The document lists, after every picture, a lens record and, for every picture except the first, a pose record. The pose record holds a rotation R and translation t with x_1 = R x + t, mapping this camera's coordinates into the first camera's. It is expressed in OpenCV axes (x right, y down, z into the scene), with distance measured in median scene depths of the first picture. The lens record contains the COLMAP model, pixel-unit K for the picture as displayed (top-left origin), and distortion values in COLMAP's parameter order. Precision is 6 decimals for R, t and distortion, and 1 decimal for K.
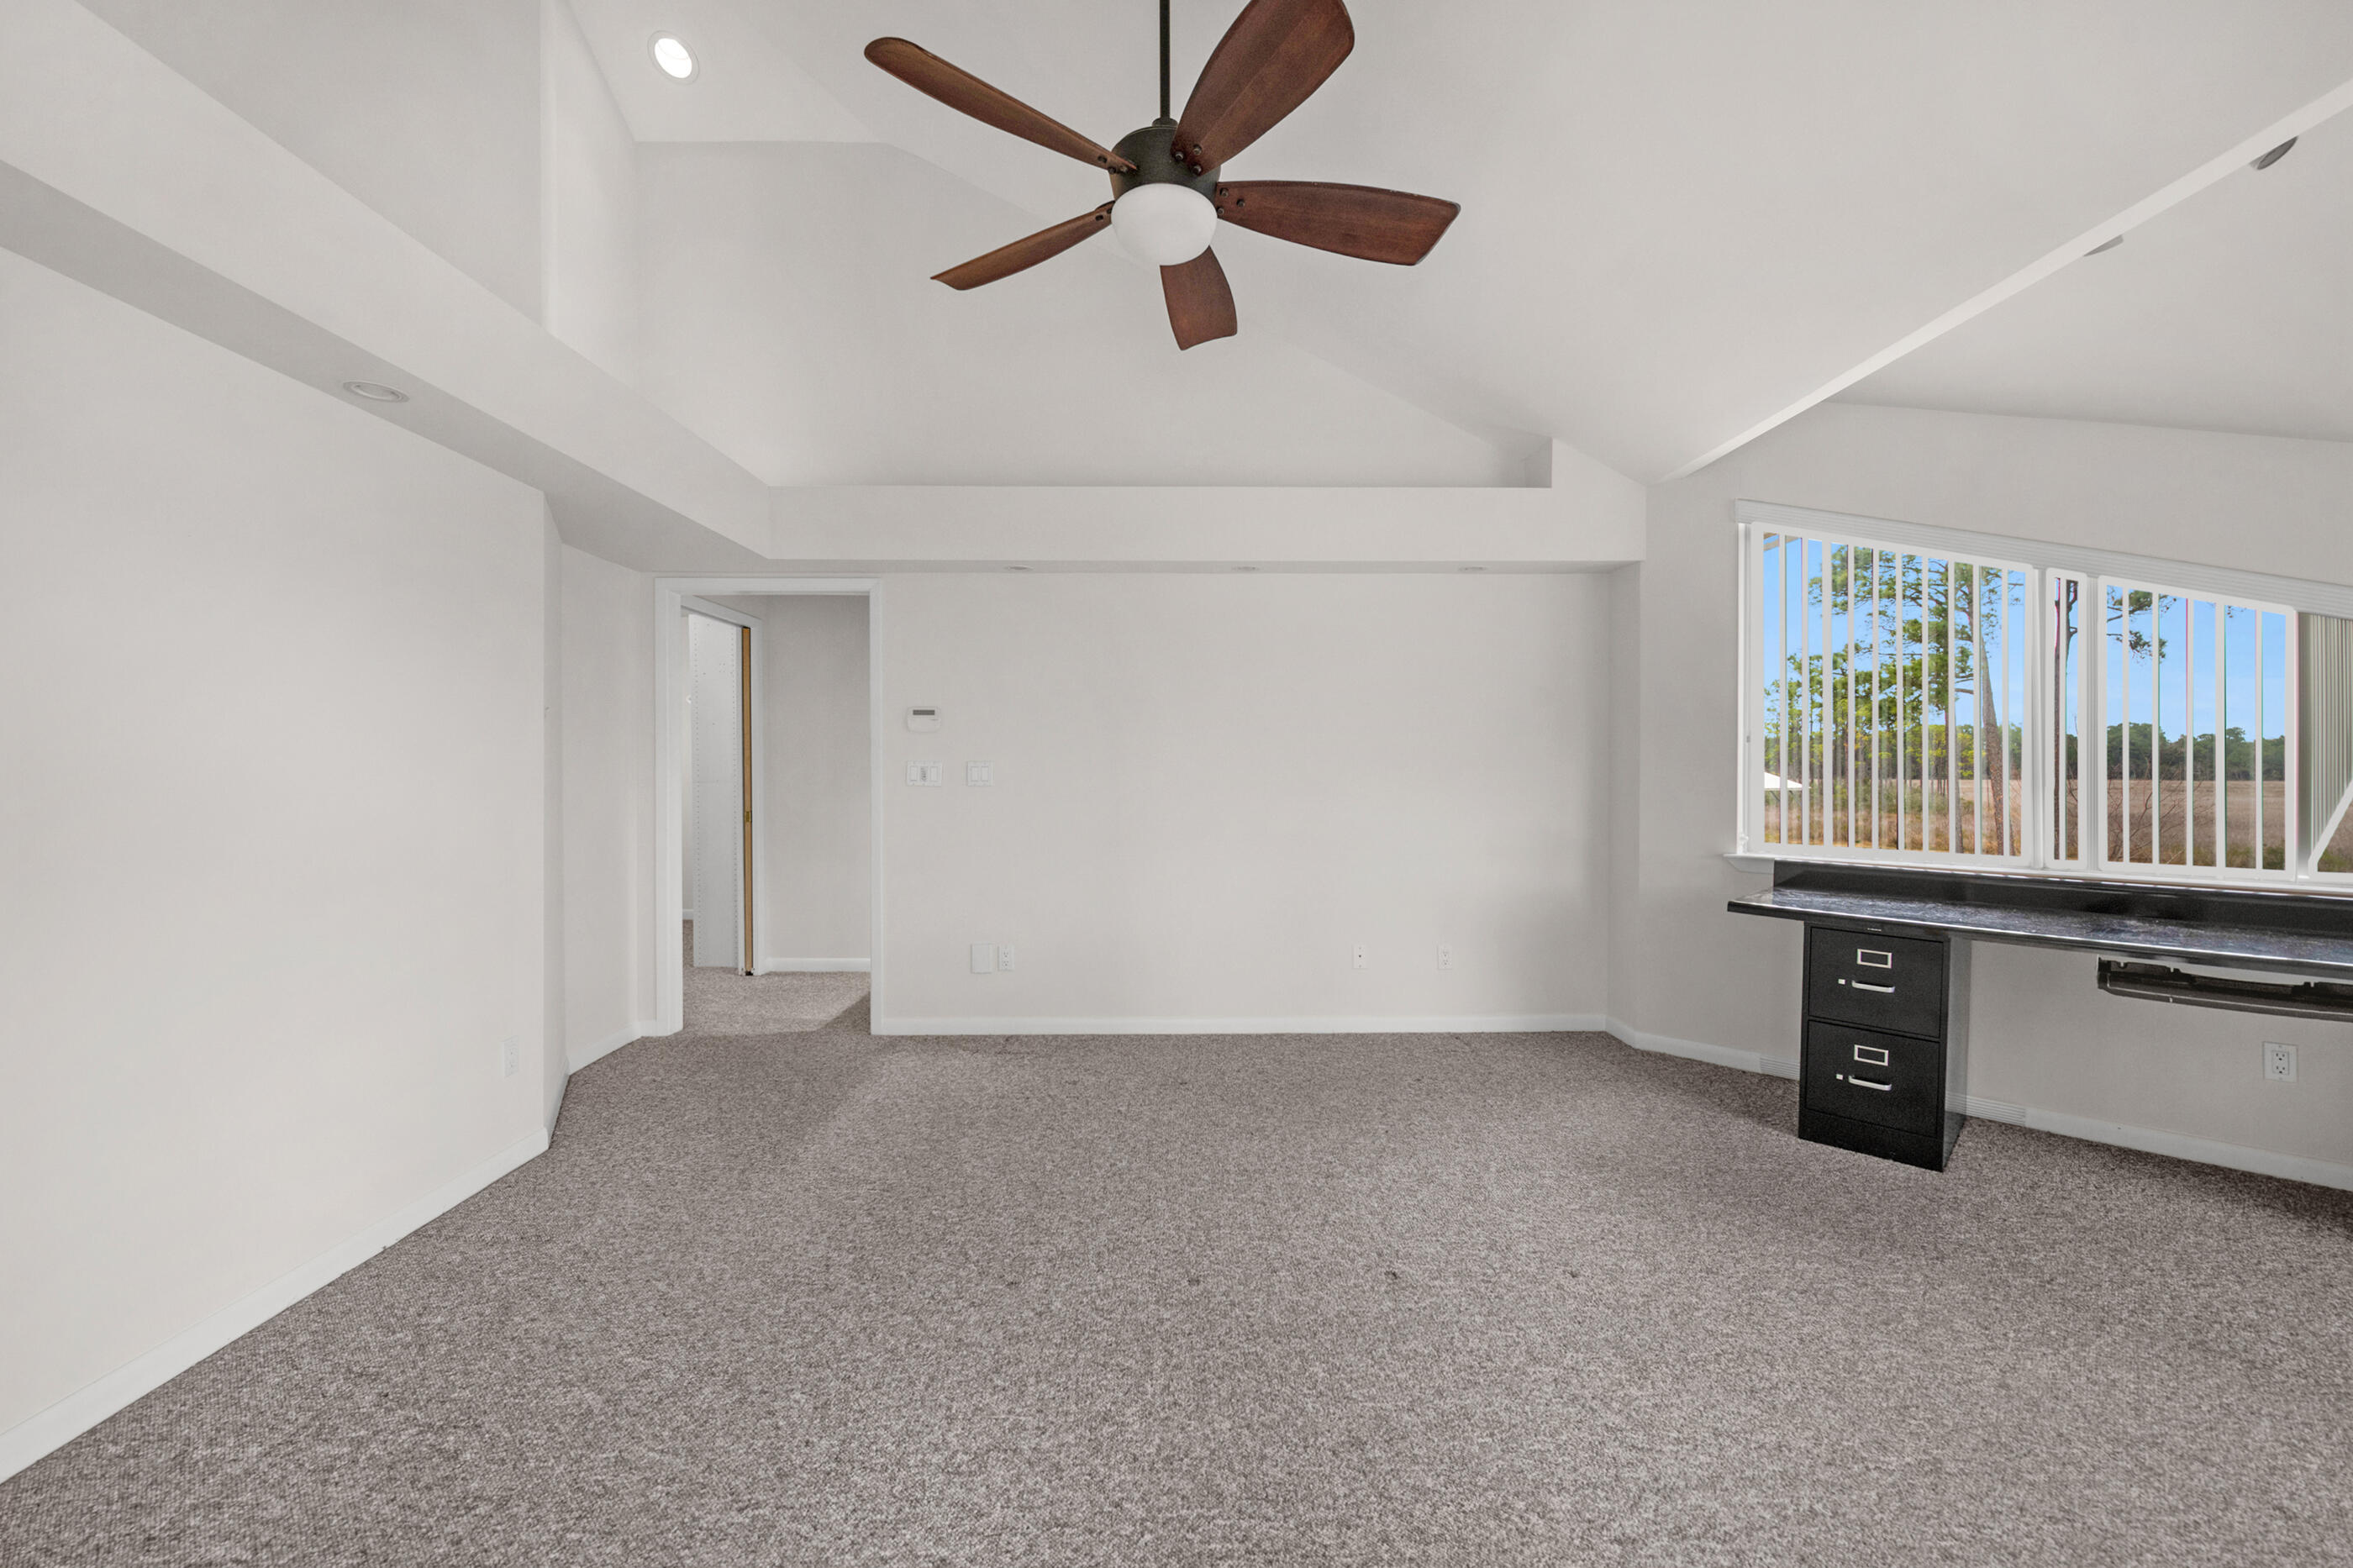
lens RADIAL K [[941.6, 0, 1181.6], [0, 941.6, 775.8], [0, 0, 1]] dist [-0.007364, -0.002995]
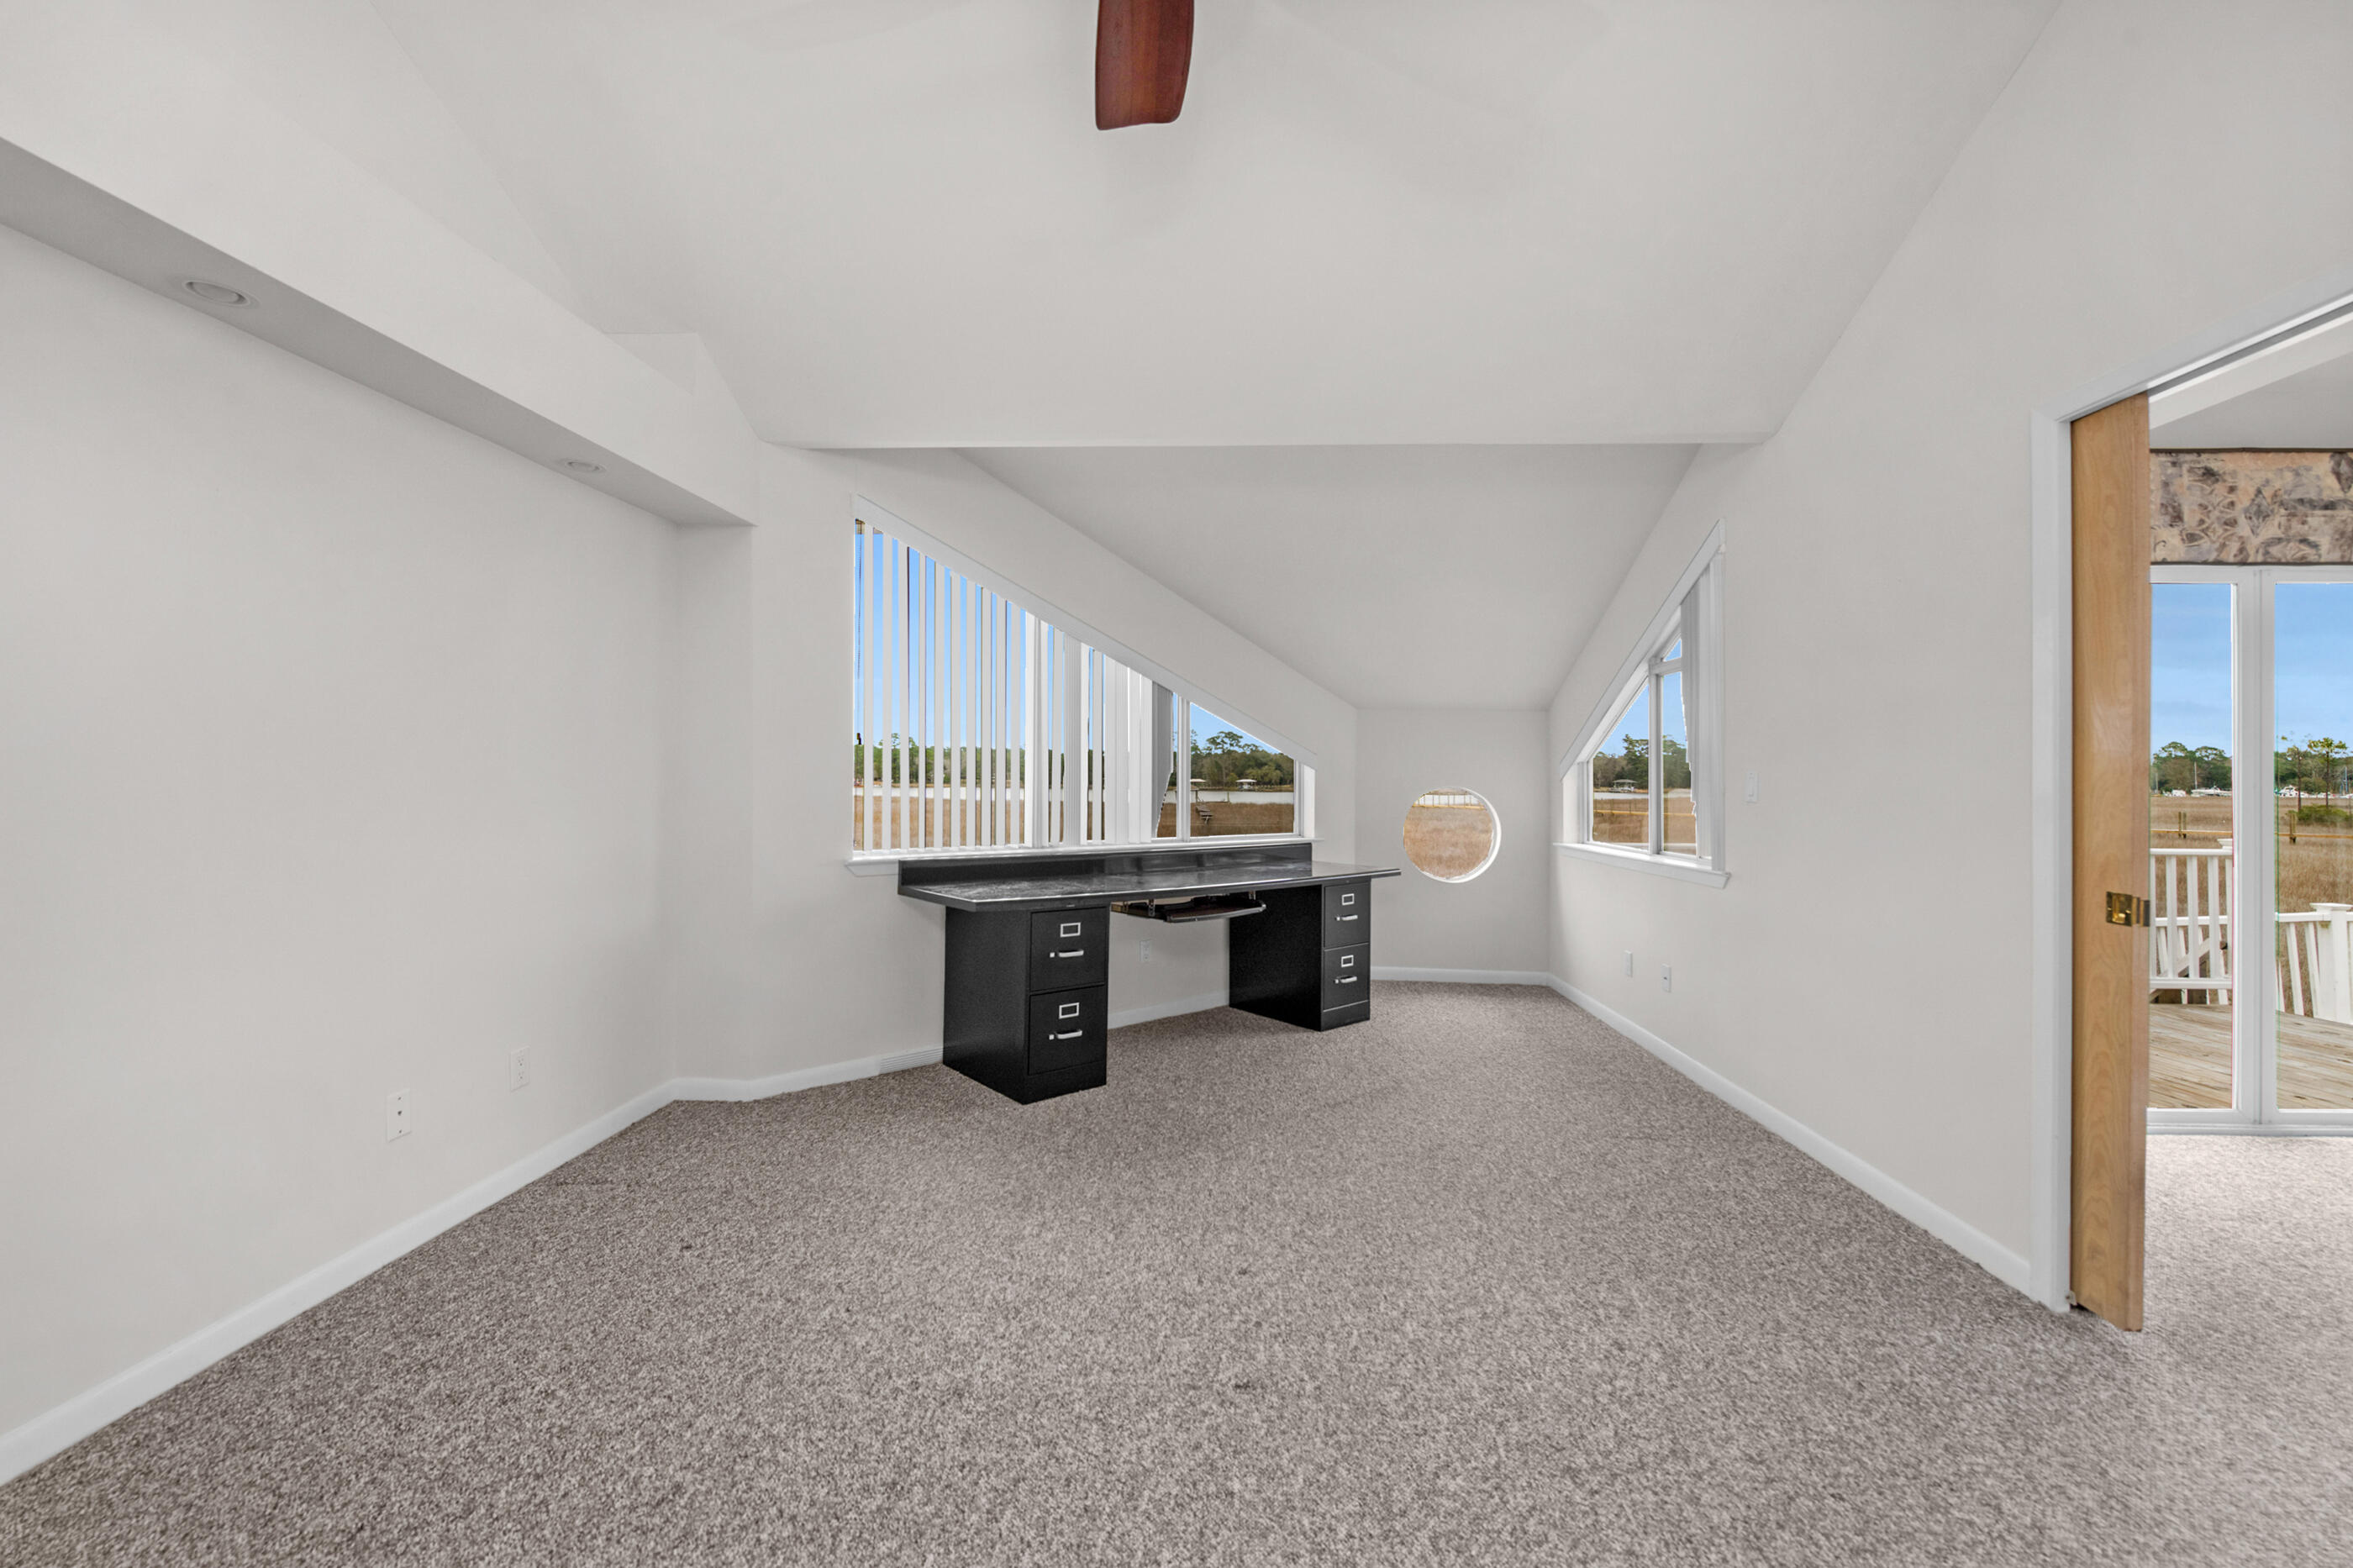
lens RADIAL K [[941.6, 0, 1181.6], [0, 941.6, 775.8], [0, 0, 1]] dist [-0.007364, -0.002995]
pose [[0.074318, 0.002514, 0.997231, -0.484005], [-0.000807, 0.999997, -0.002461, -0.001757], [-0.997234, -0.000622, 0.074319, 0.799041]]
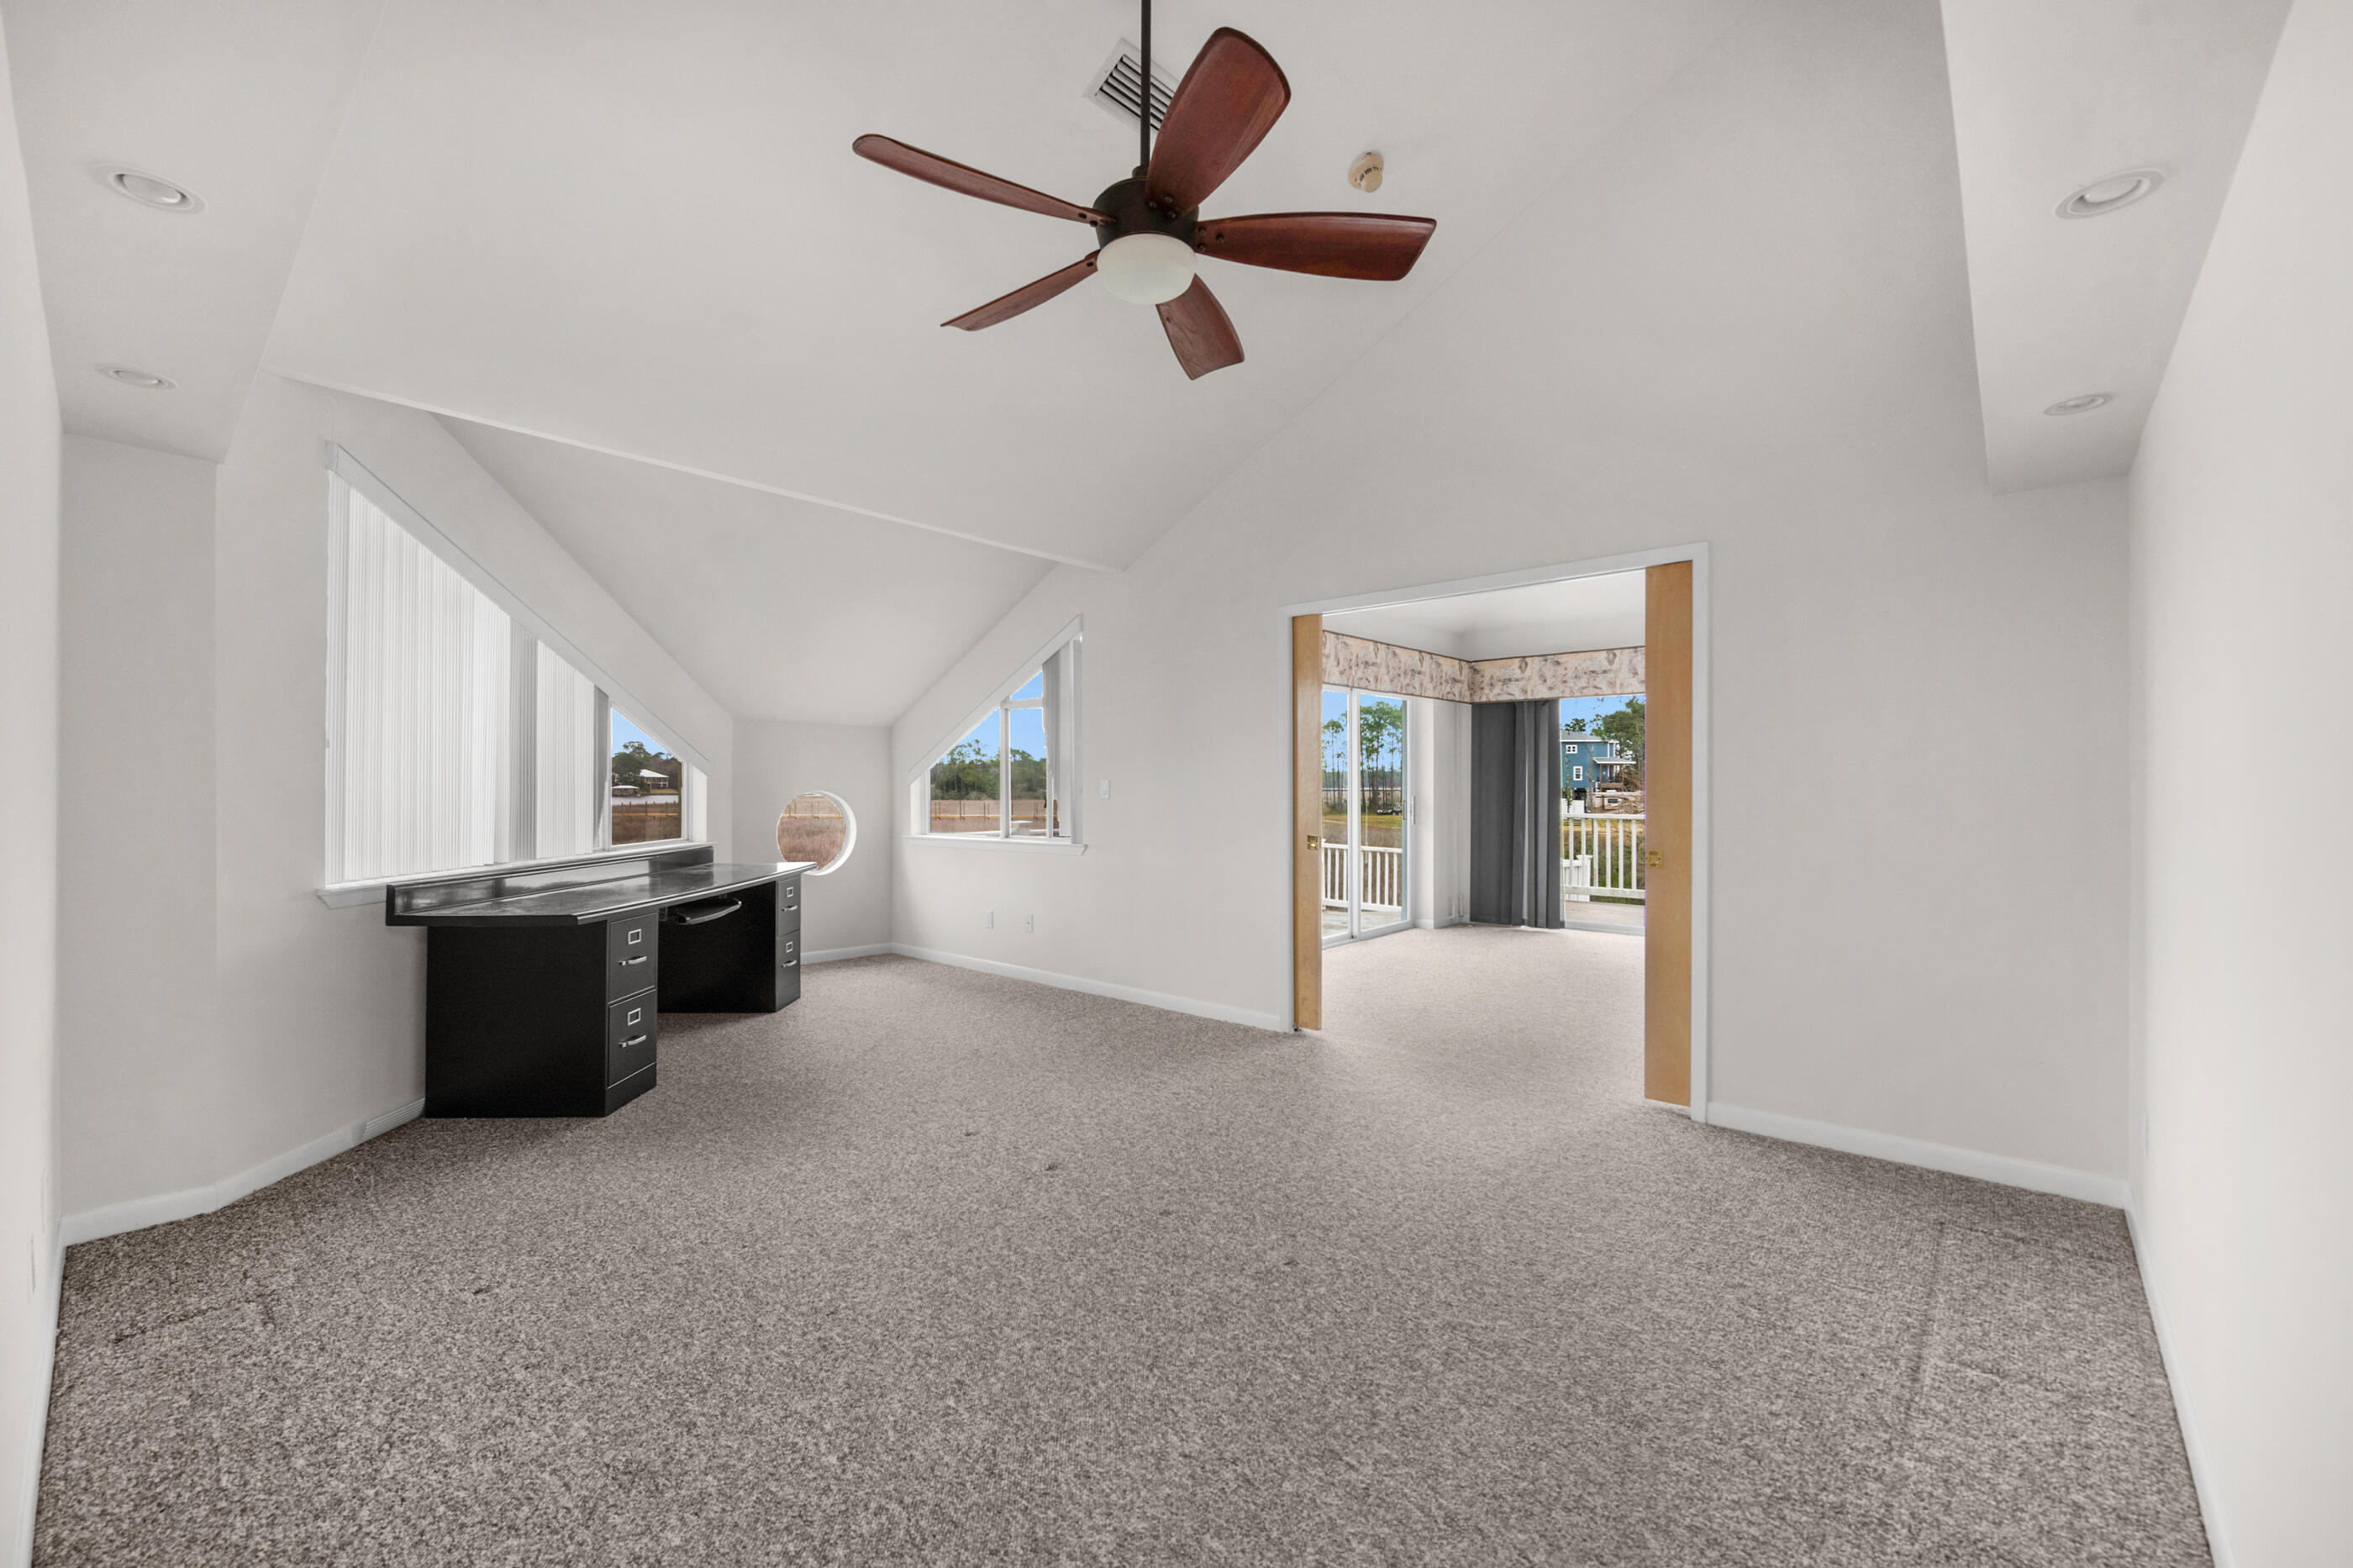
lens RADIAL K [[950.0, 0, 1178.2], [0, 950.0, 766.1], [0, 0, 1]] dist [-0.004323, -0.003135]
pose [[-0.739147, 0.010965, 0.673455, -0.651782], [0.000485, 0.999876, -0.015748, -0.008837], [-0.673544, -0.011313, -0.739061, 1.504137]]
